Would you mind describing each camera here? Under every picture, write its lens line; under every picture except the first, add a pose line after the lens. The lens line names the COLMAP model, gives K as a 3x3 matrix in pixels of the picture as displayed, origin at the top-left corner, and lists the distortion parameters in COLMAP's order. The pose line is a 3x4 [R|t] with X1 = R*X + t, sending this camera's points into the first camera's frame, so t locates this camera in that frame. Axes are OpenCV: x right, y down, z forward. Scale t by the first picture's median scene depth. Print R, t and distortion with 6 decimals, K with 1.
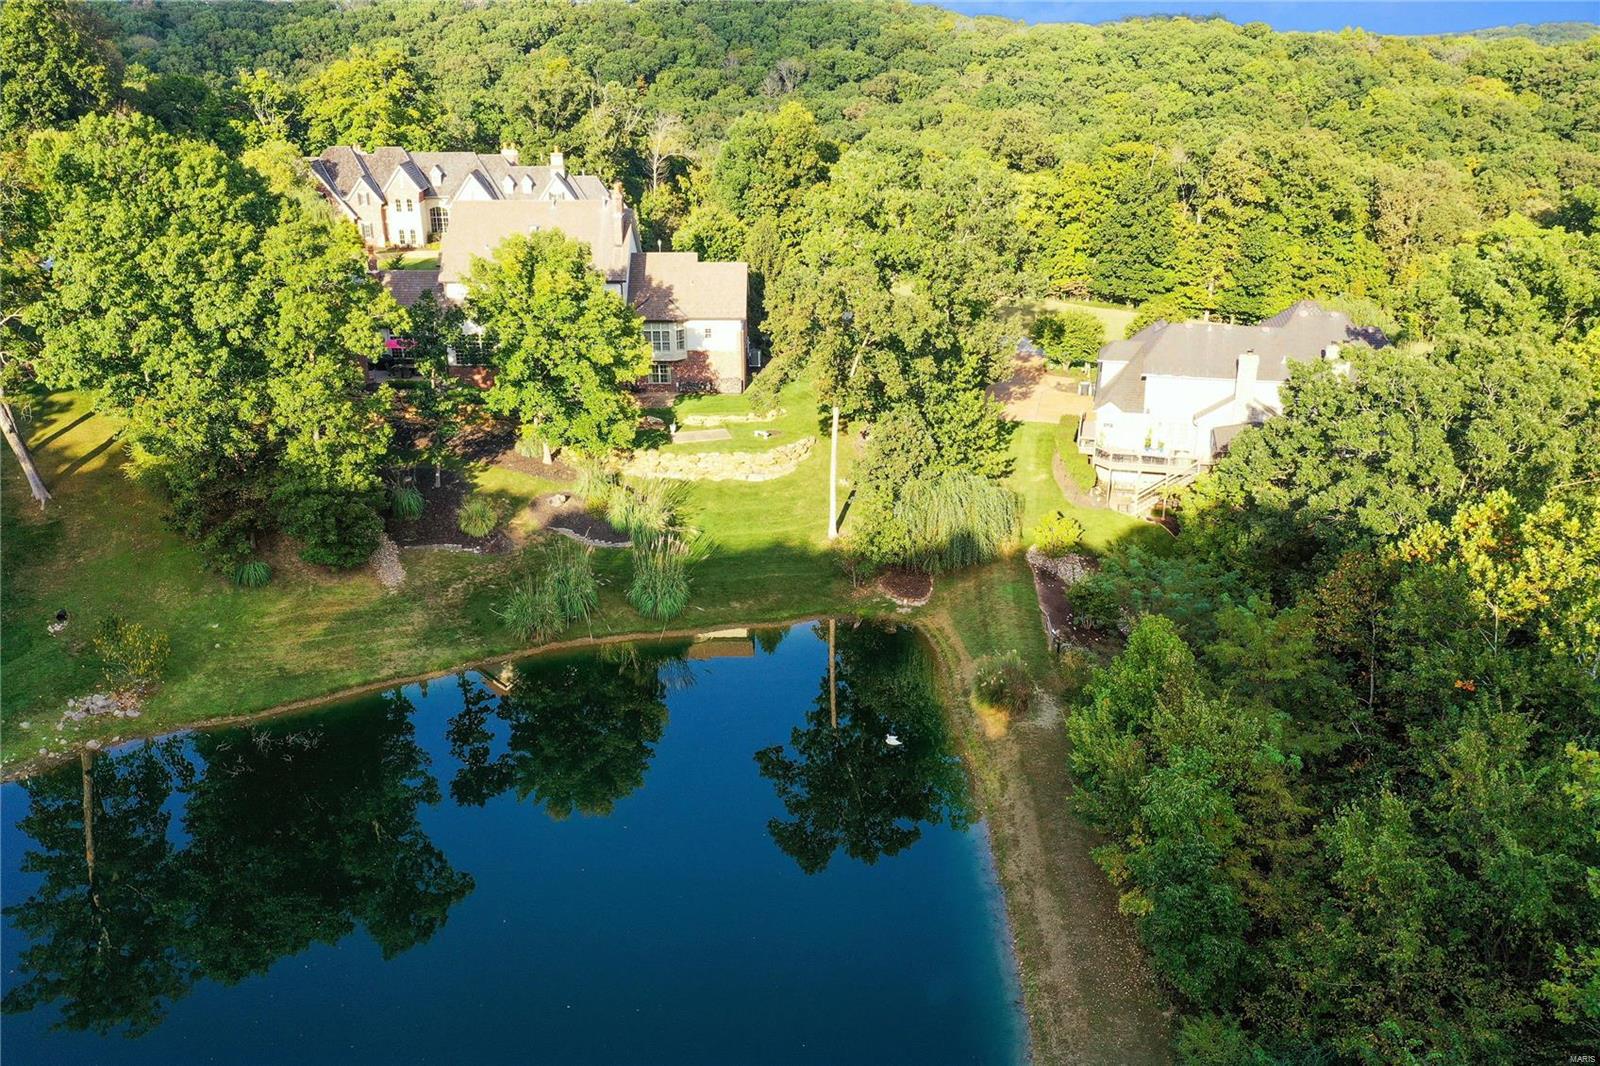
lens RADIAL K [[1251.0, 0, 799.4], [0, 1251.0, 534.1], [0, 0, 1]] dist [-0.006598, -0.000458]
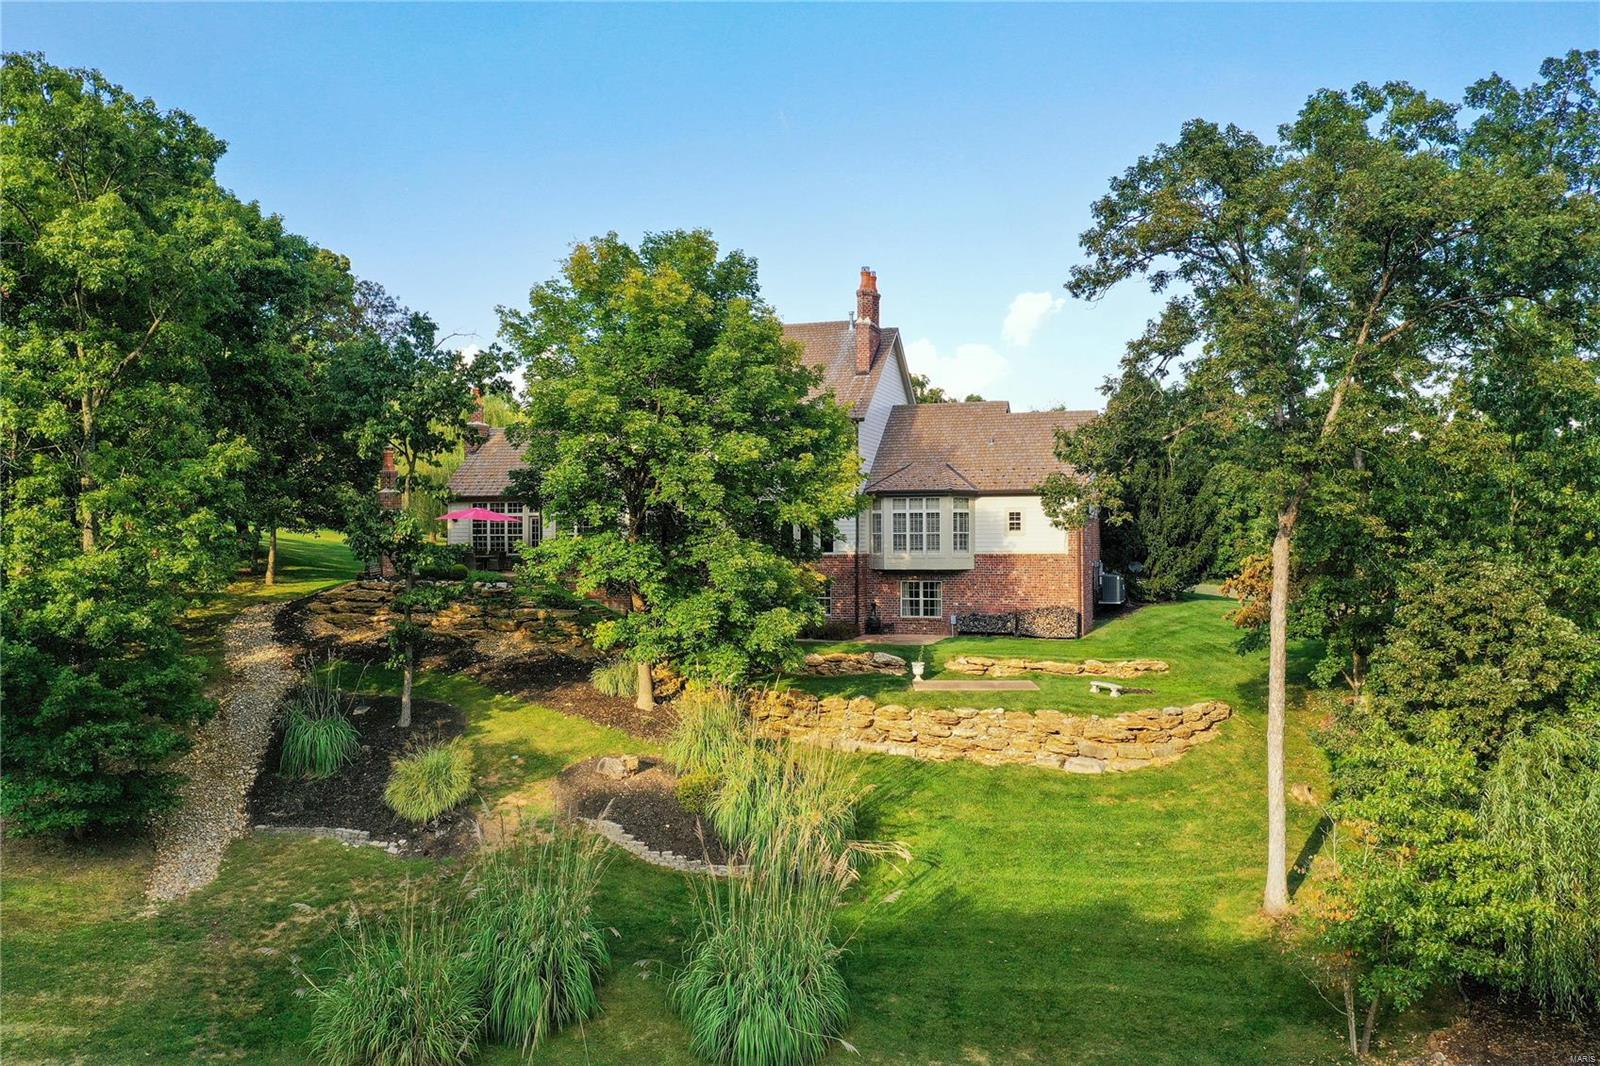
lens RADIAL K [[1251.0, 0, 803.6], [0, 1251.0, 527.3], [0, 0, 1]] dist [-0.006598, -0.000458]
pose [[0.947186, -0.008531, -0.320571, 0.012415], [-0.113789, 0.925658, -0.360845, 0.045121], [0.299818, 0.378264, 0.875800, 0.562974]]
